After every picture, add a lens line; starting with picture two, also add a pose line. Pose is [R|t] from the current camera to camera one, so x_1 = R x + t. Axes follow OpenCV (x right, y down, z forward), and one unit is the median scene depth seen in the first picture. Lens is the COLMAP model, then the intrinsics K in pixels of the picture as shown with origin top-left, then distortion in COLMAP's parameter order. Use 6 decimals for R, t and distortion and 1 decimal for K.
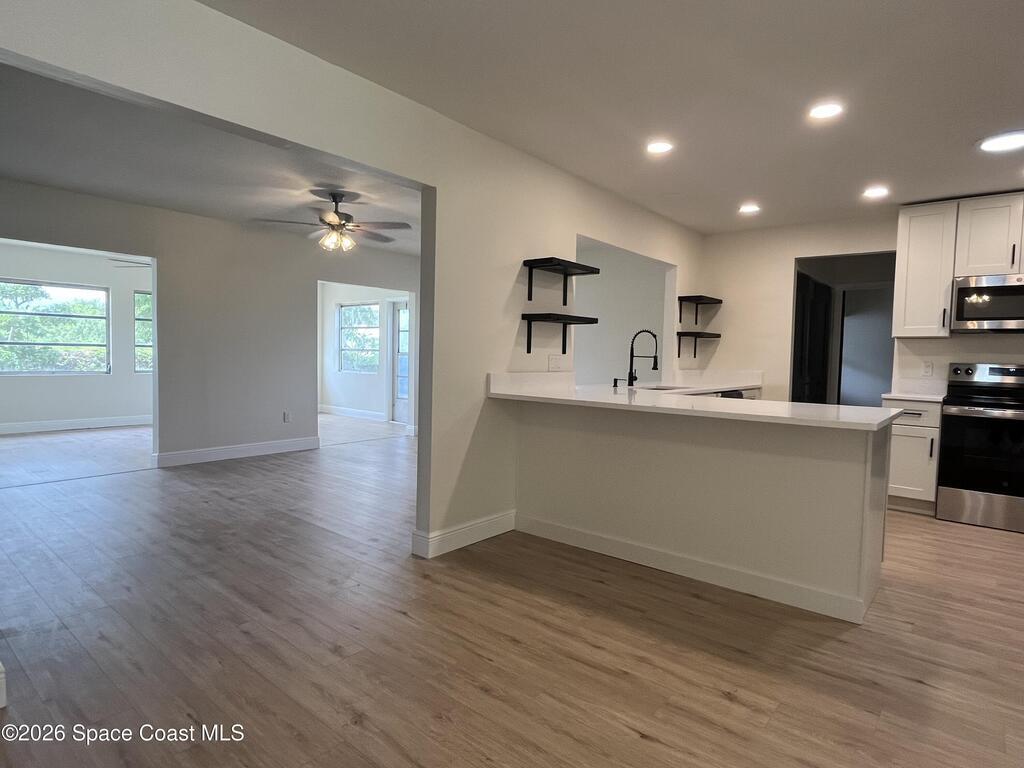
lens RADIAL K [[572.4, 0, 508.2], [0, 572.4, 383.9], [0, 0, 1]] dist [-0.000787, -0.001025]
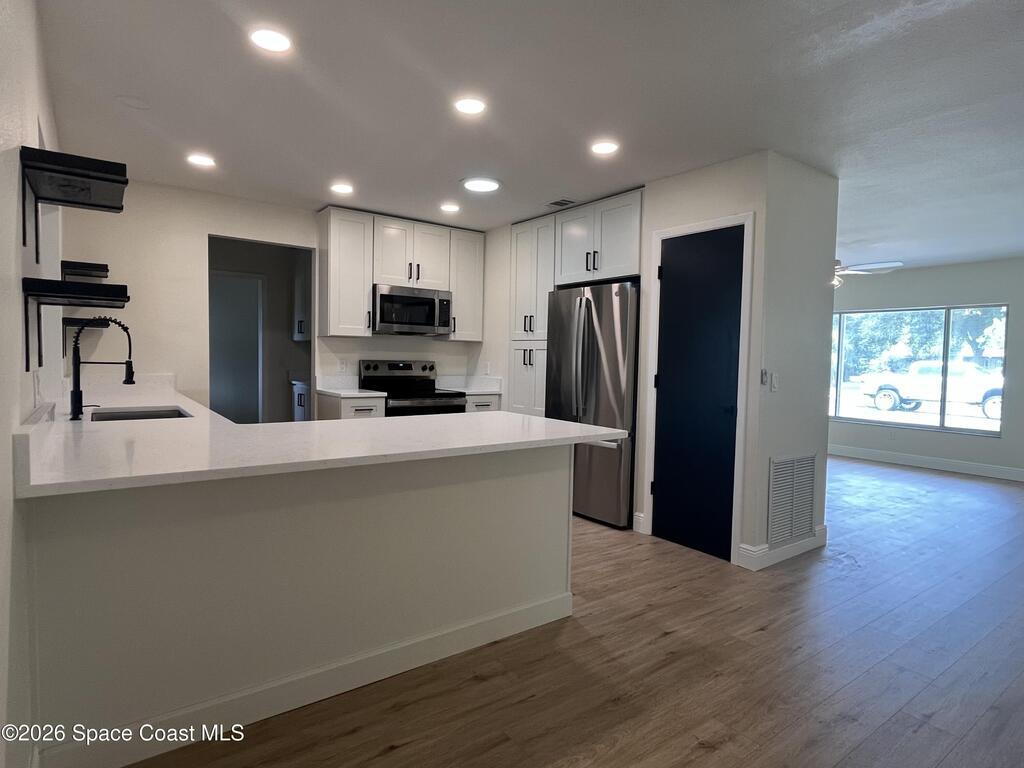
lens RADIAL K [[572.4, 0, 511.6], [0, 572.4, 381.1], [0, 0, 1]] dist [-0.000787, -0.001025]
pose [[0.241262, -0.061931, 0.968482, -0.272728], [0.035632, 0.997854, 0.054933, -0.053930], [-0.969806, 0.021256, 0.242951, 0.524720]]
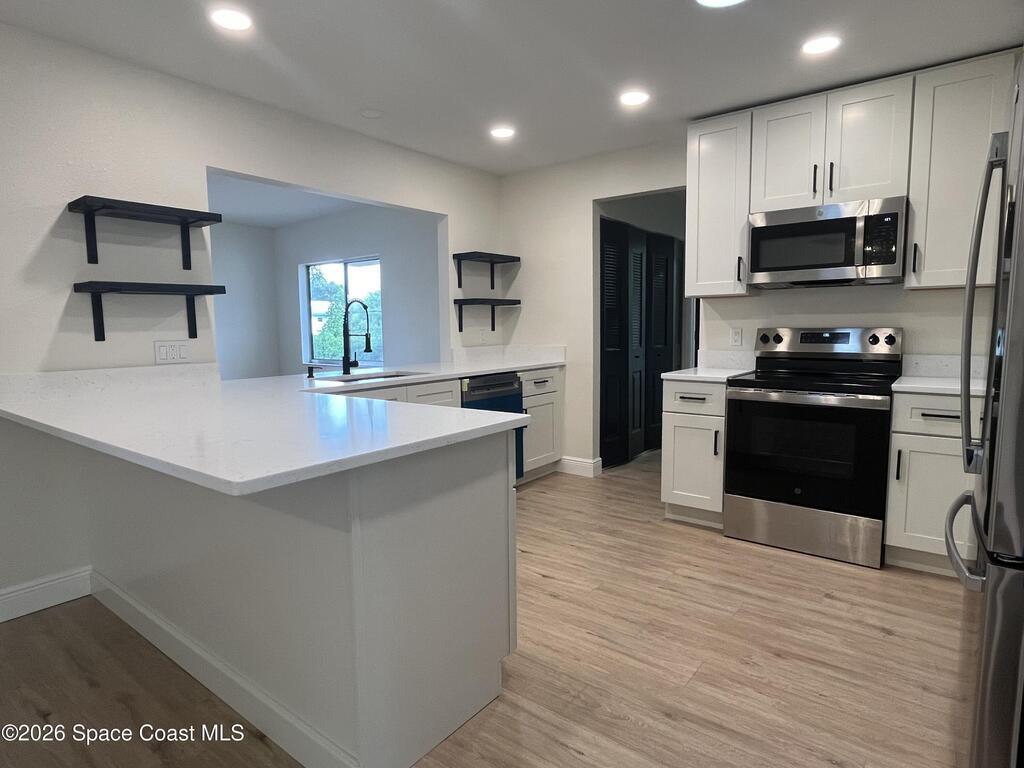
lens RADIAL K [[572.4, 0, 512.4], [0, 572.4, 382.2], [0, 0, 1]] dist [-0.000787, -0.001025]
pose [[0.998529, -0.040814, 0.035706, 0.480283], [0.039043, 0.998037, 0.048976, -0.017228], [-0.037635, -0.047510, 0.998162, 0.279016]]
